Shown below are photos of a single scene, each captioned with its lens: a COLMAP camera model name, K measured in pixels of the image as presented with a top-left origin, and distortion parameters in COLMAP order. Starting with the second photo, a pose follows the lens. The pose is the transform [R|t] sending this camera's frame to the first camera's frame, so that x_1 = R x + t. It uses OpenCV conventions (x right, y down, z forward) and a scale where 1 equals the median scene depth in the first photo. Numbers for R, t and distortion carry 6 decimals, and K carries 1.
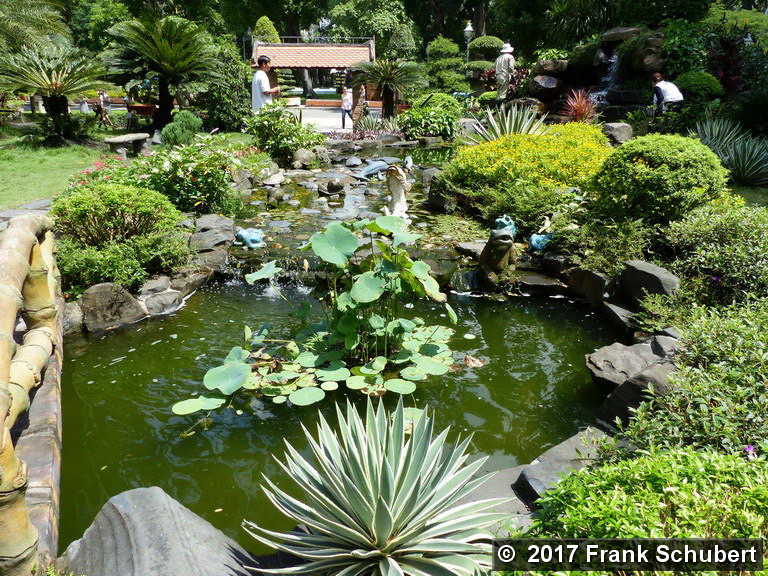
lens RADIAL K [[572.8, 0, 384.0], [0, 572.8, 288.0], [0, 0, 1]] dist [-0.028339, 0.010224]
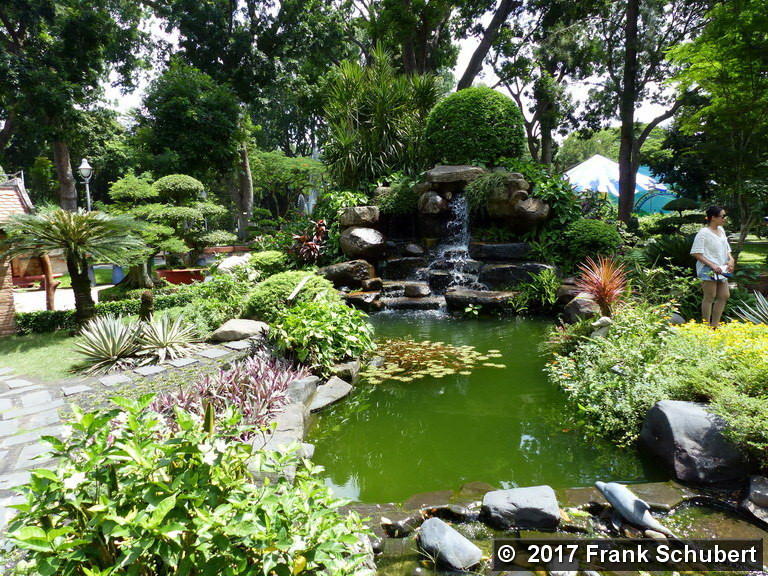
lens RADIAL K [[572.8, 0, 384.0], [0, 572.8, 288.0], [0, 0, 1]] dist [-0.028339, 0.010224]
pose [[0.745480, -0.109164, 0.657527, -0.189820], [0.253987, 0.958591, -0.128814, -0.224736], [-0.616238, 0.263032, 0.742337, 0.527054]]
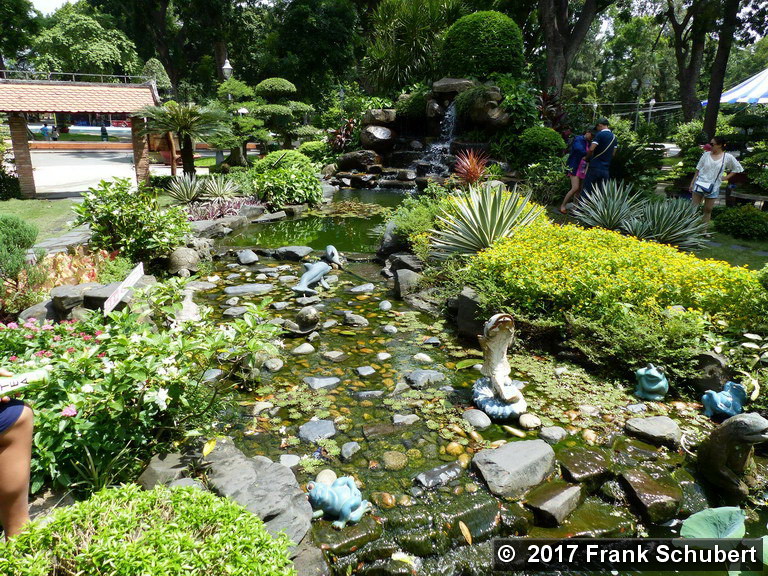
lens RADIAL K [[572.8, 0, 384.0], [0, 572.8, 288.0], [0, 0, 1]] dist [-0.028339, 0.010224]
pose [[0.897234, -0.117524, 0.425628, -0.149800], [0.139966, 0.989918, -0.021716, -0.098721], [-0.418785, 0.079058, 0.904638, 0.189942]]
